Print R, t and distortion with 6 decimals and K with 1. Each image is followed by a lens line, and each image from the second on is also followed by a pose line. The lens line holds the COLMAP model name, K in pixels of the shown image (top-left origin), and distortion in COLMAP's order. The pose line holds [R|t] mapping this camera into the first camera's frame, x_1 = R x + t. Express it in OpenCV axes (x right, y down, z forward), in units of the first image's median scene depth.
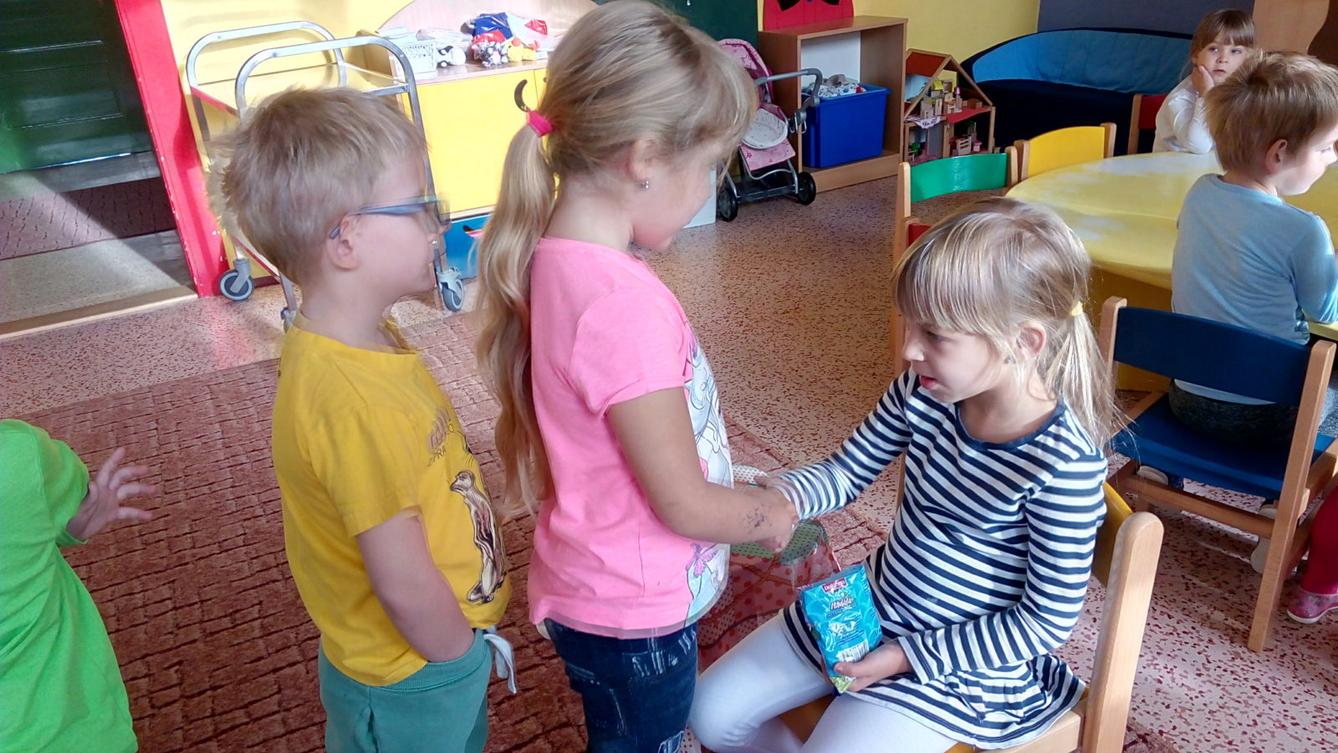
lens RADIAL K [[1003.4, 0, 669.0], [0, 1003.4, 376.5], [0, 0, 1]] dist [0.089726, -0.171586]
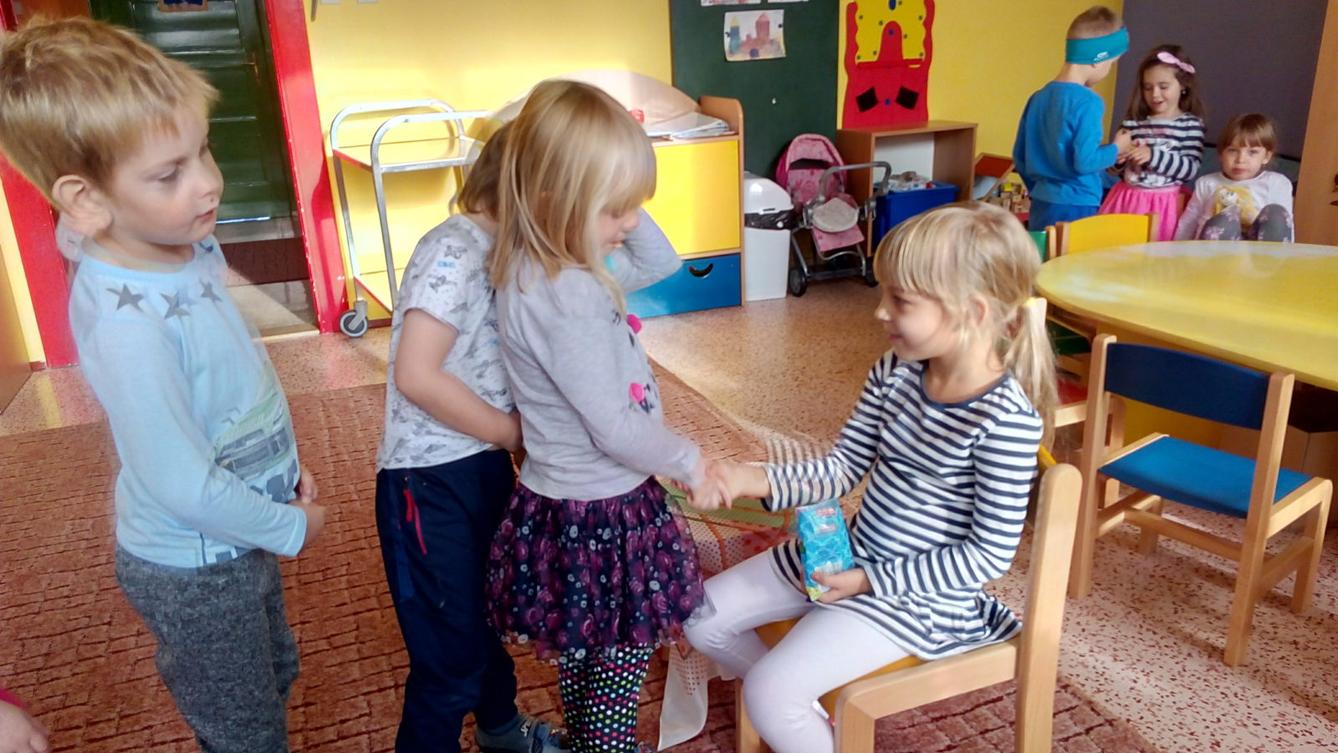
lens RADIAL K [[985.7, 0, 667.2], [0, 985.7, 383.0], [0, 0, 1]] dist [0.094633, -0.167133]
pose [[0.993611, 0.066688, -0.091051, 0.031490], [-0.074999, 0.993011, -0.091132, 0.062275], [0.084337, 0.097379, 0.991668, -0.075606]]
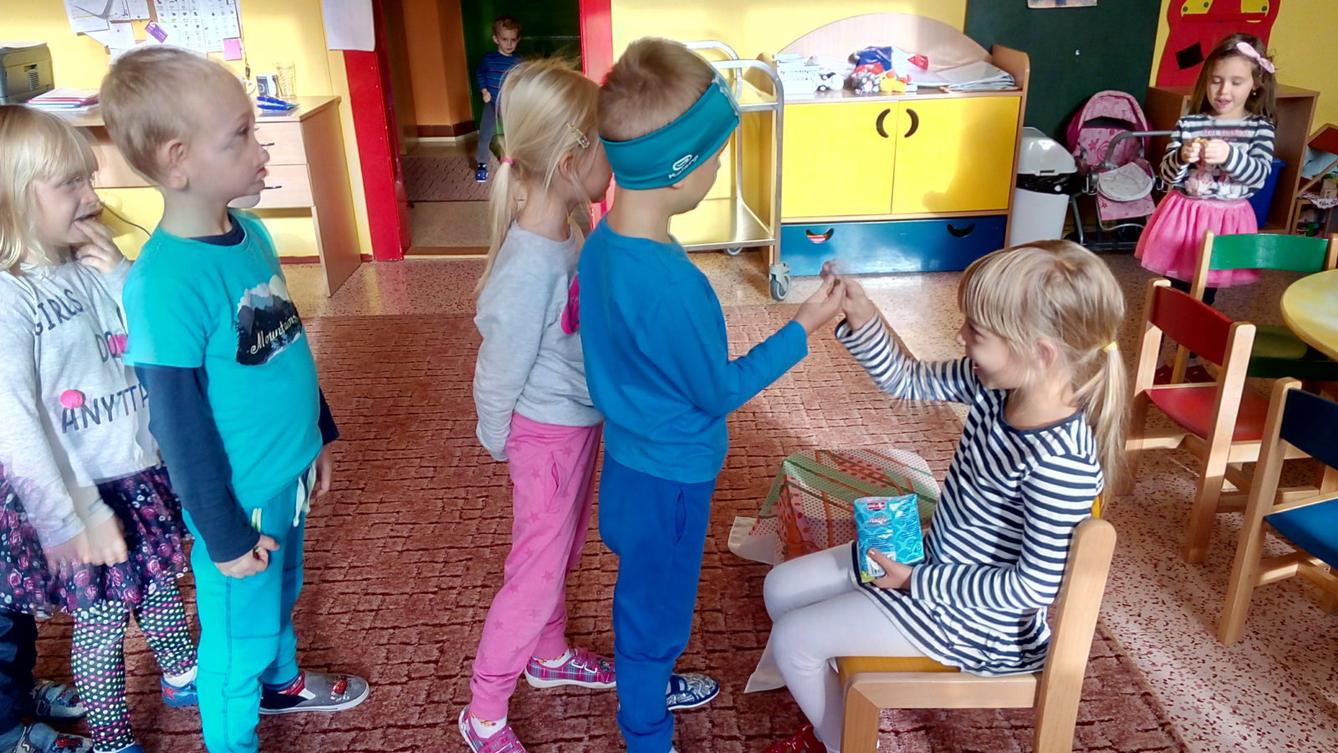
lens RADIAL K [[996.1, 0, 666.6], [0, 996.1, 376.3], [0, 0, 1]] dist [0.093504, -0.166505]
pose [[0.902990, 0.212451, -0.373461, 0.133130], [-0.217668, 0.975601, 0.028694, 0.017373], [0.370445, 0.055380, 0.927202, -0.116210]]
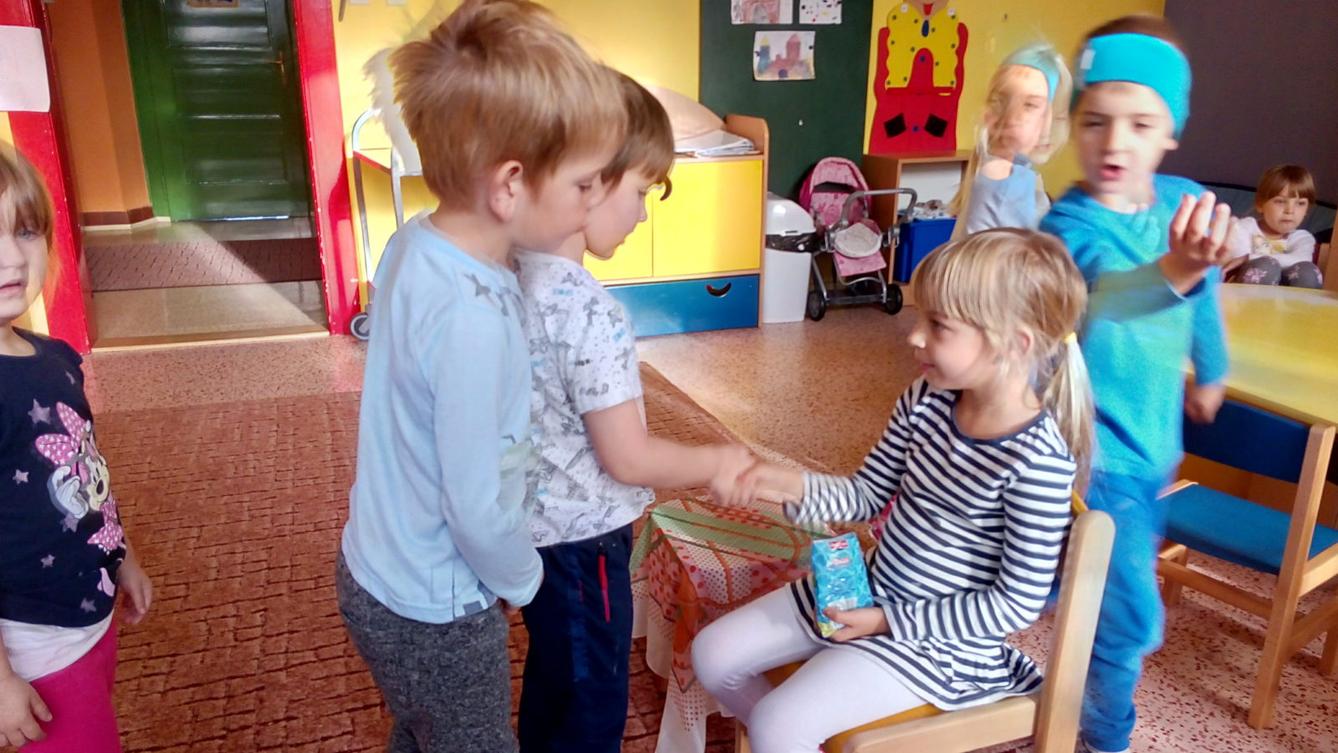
lens RADIAL K [[992.2, 0, 668.1], [0, 992.2, 378.0], [0, 0, 1]] dist [0.093683, -0.165800]
pose [[0.988121, 0.113120, -0.104026, 0.029345], [-0.124801, 0.985653, -0.113636, 0.060457], [0.089679, 0.125268, 0.988061, -0.059281]]
